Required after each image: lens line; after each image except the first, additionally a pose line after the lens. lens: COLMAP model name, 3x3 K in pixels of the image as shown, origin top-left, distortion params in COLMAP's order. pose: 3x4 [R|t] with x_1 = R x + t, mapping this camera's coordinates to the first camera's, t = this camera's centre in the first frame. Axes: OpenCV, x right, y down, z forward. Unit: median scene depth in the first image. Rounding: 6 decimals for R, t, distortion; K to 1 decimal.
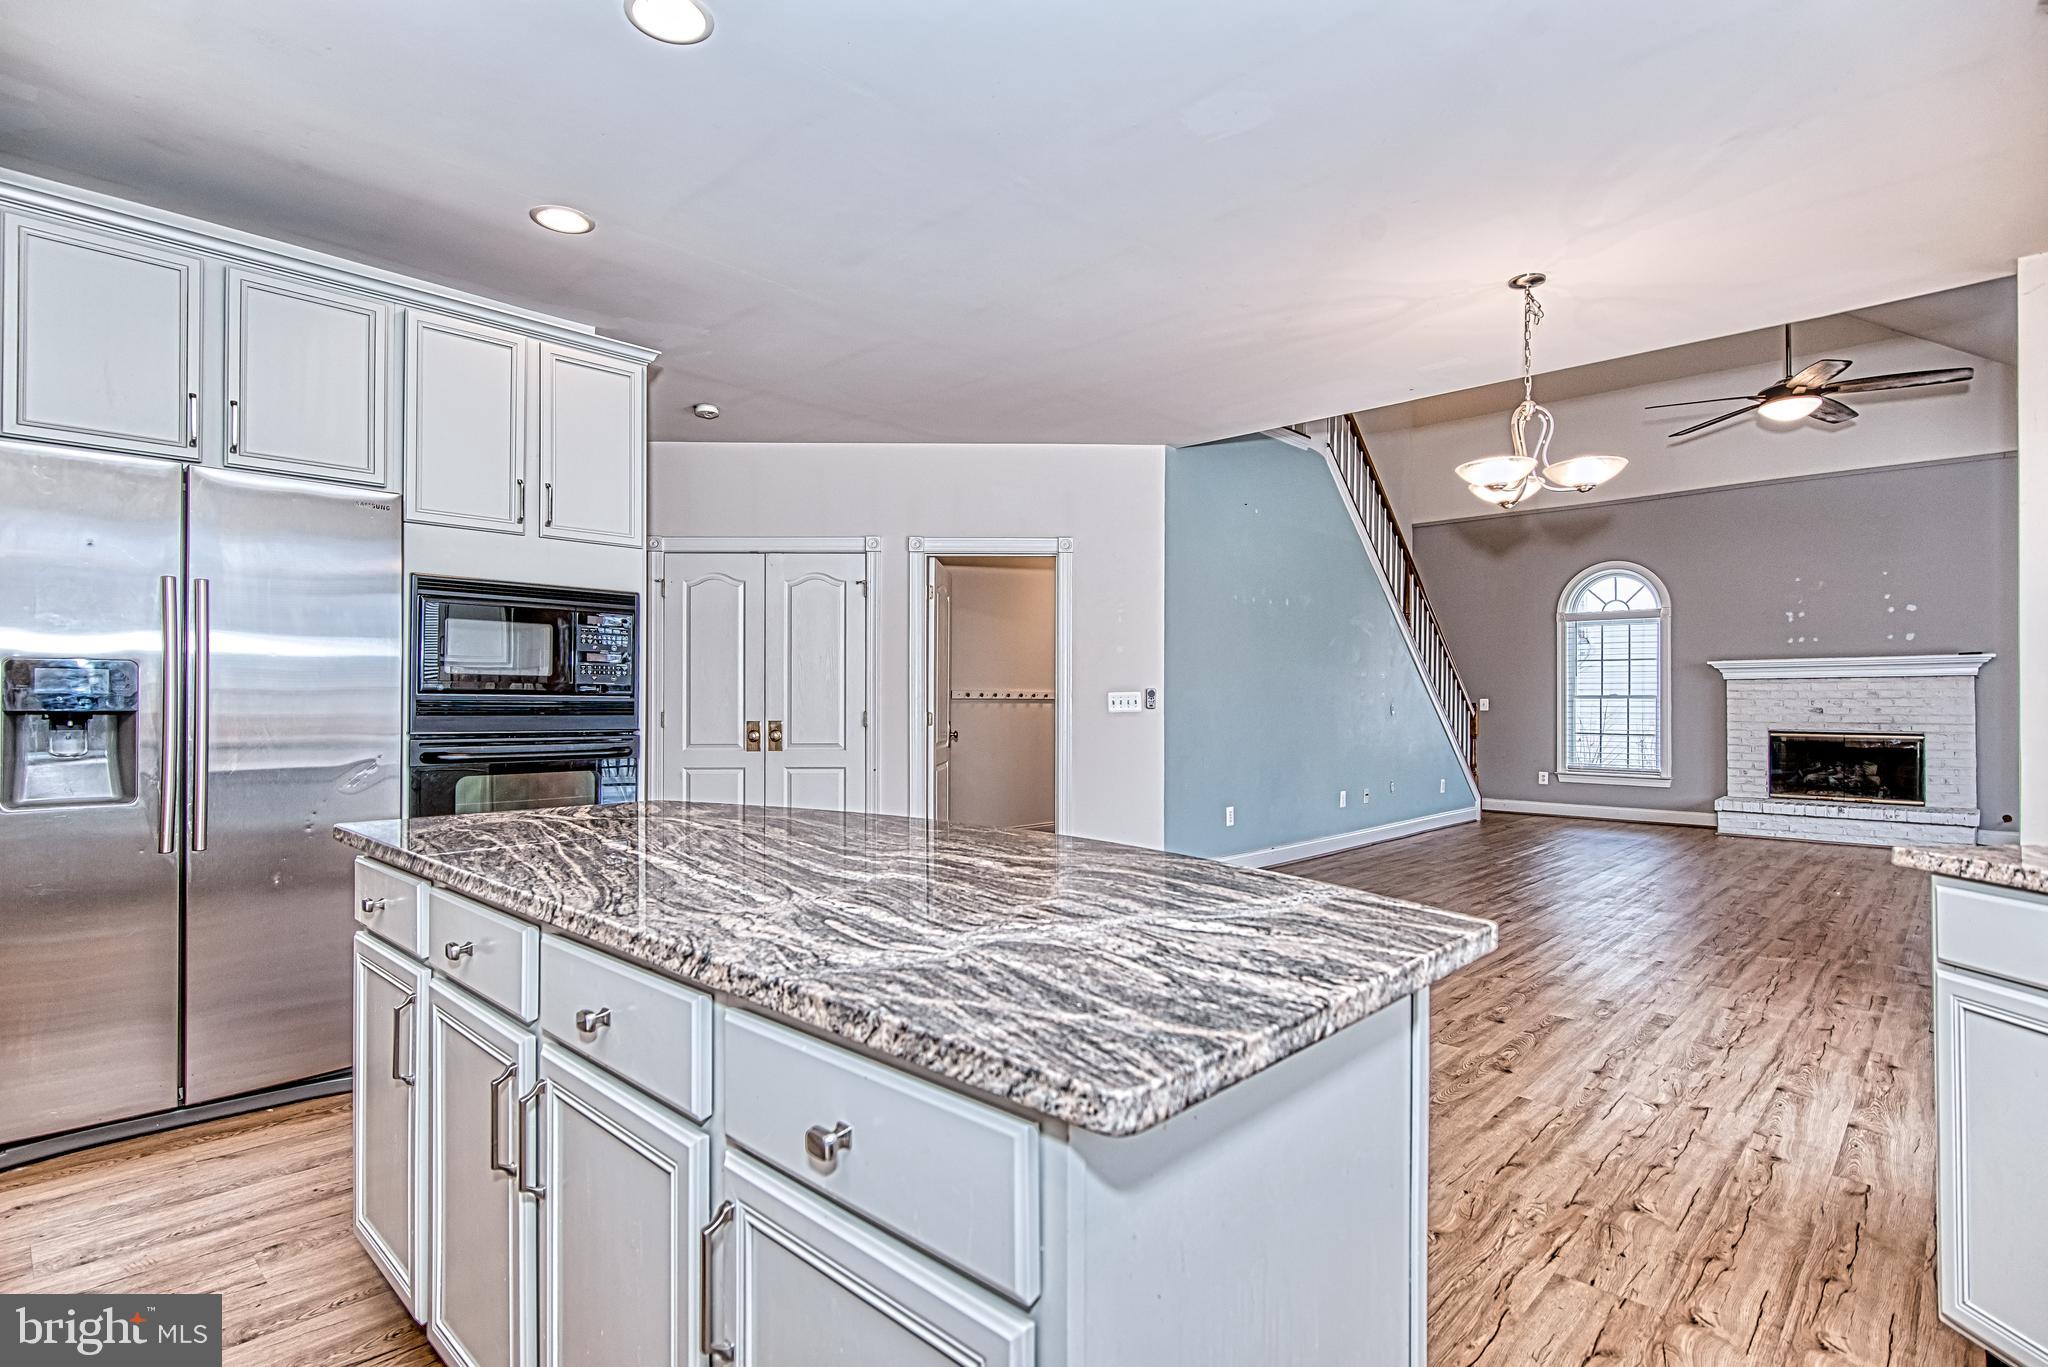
lens RADIAL K [[1014.9, 0, 1024.7], [0, 1014.9, 690.8], [0, 0, 1]] dist [-0.001670, -0.000103]
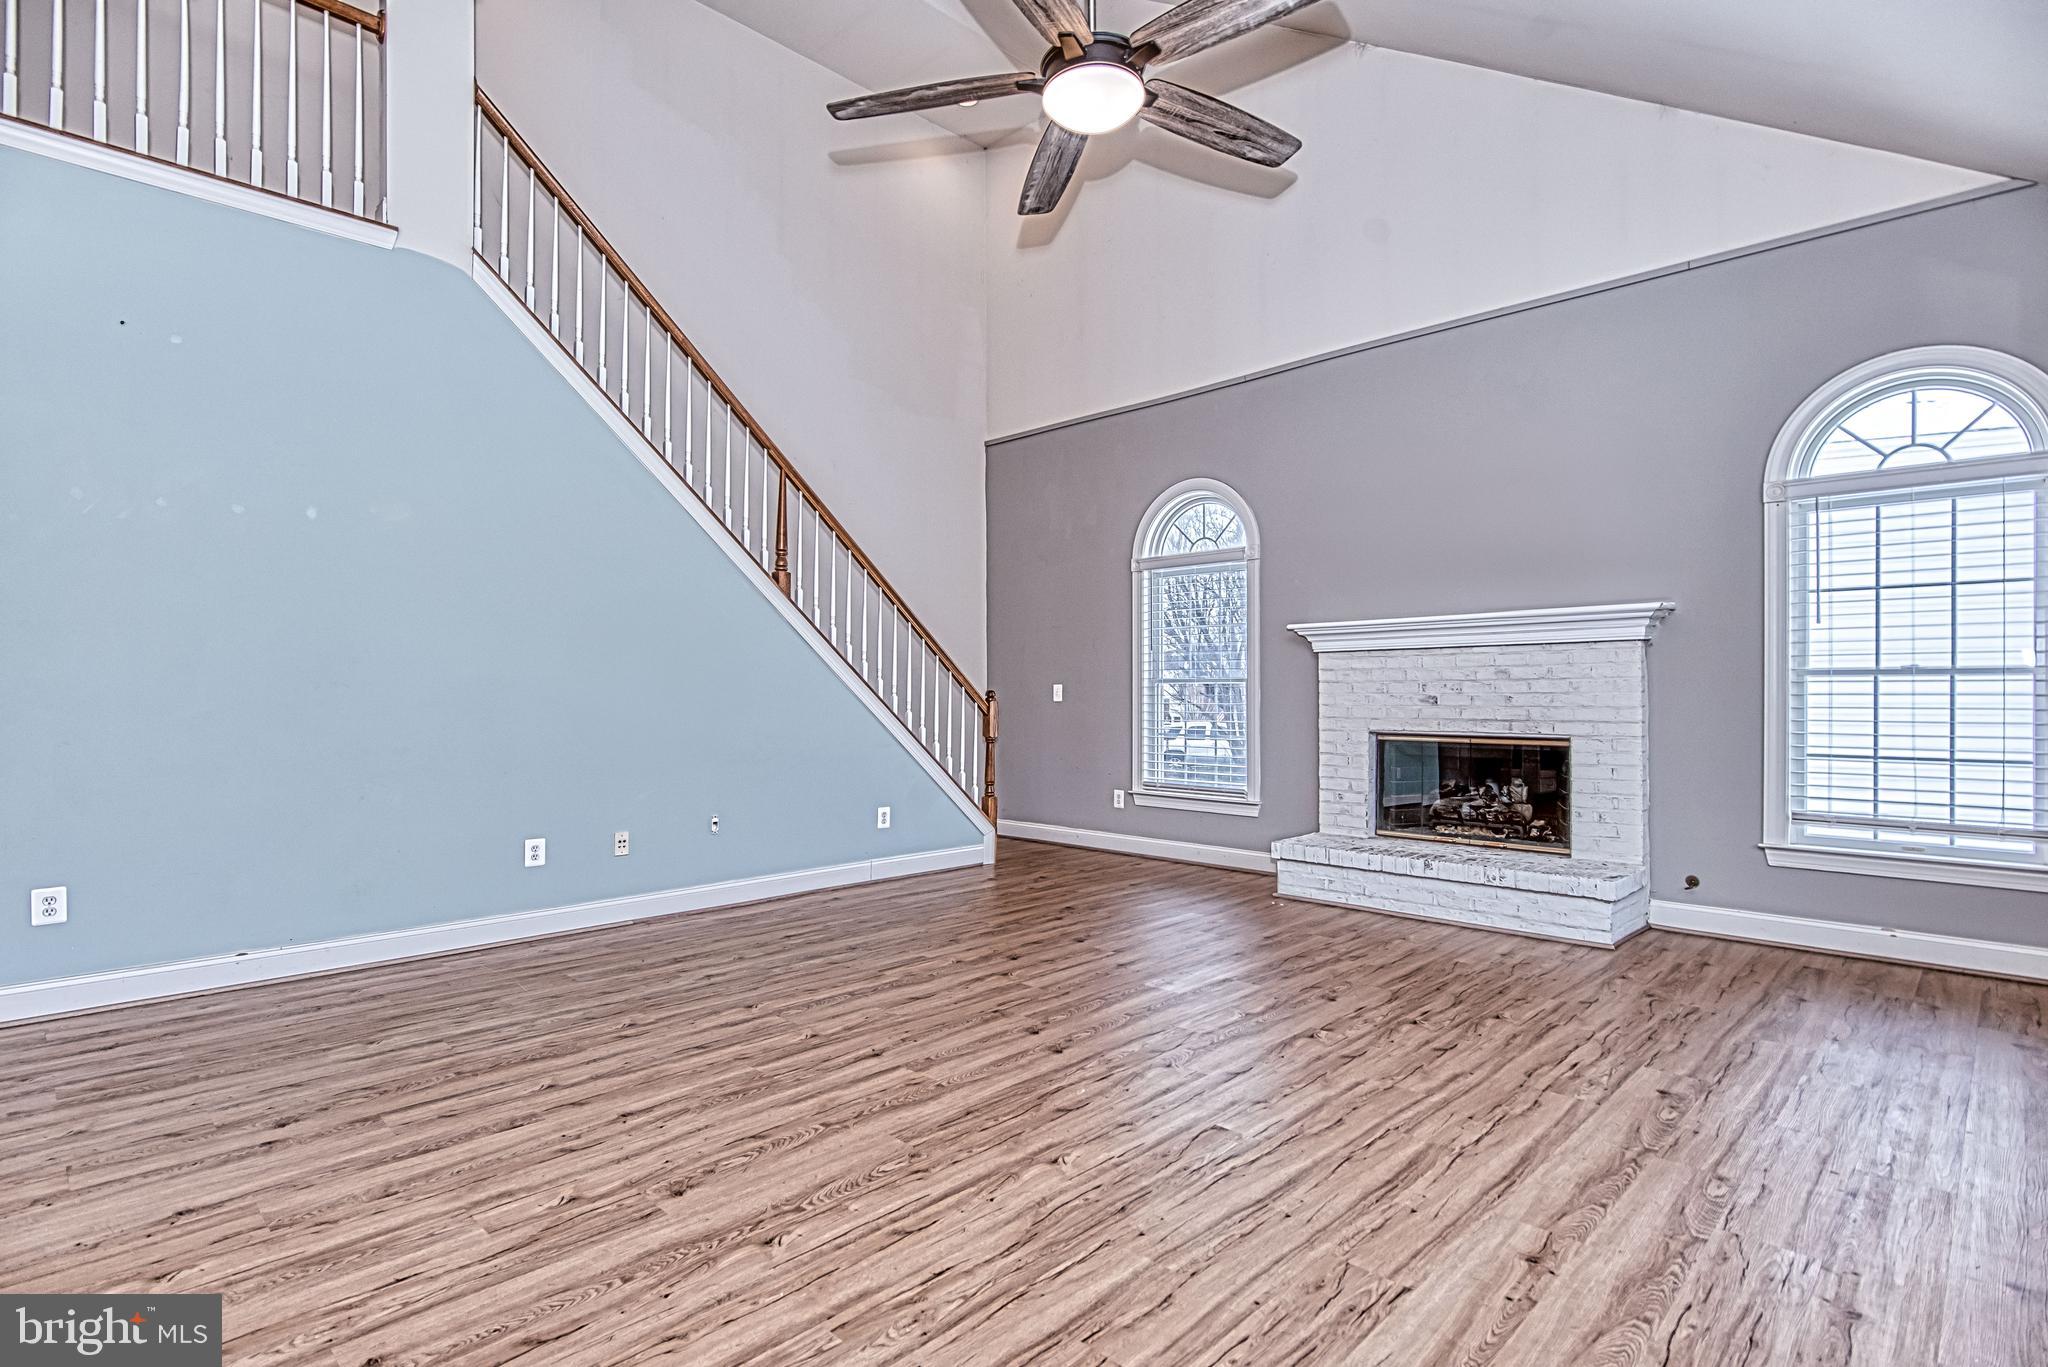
lens RADIAL K [[1009.9, 0, 1021.1], [0, 1009.9, 692.7], [0, 0, 1]] dist [-0.001799, -0.000347]
pose [[0.999620, -0.004402, -0.027226, 0.575224], [0.004704, 0.999928, 0.011050, 0.007292], [0.027175, -0.011173, 0.999568, 0.389564]]
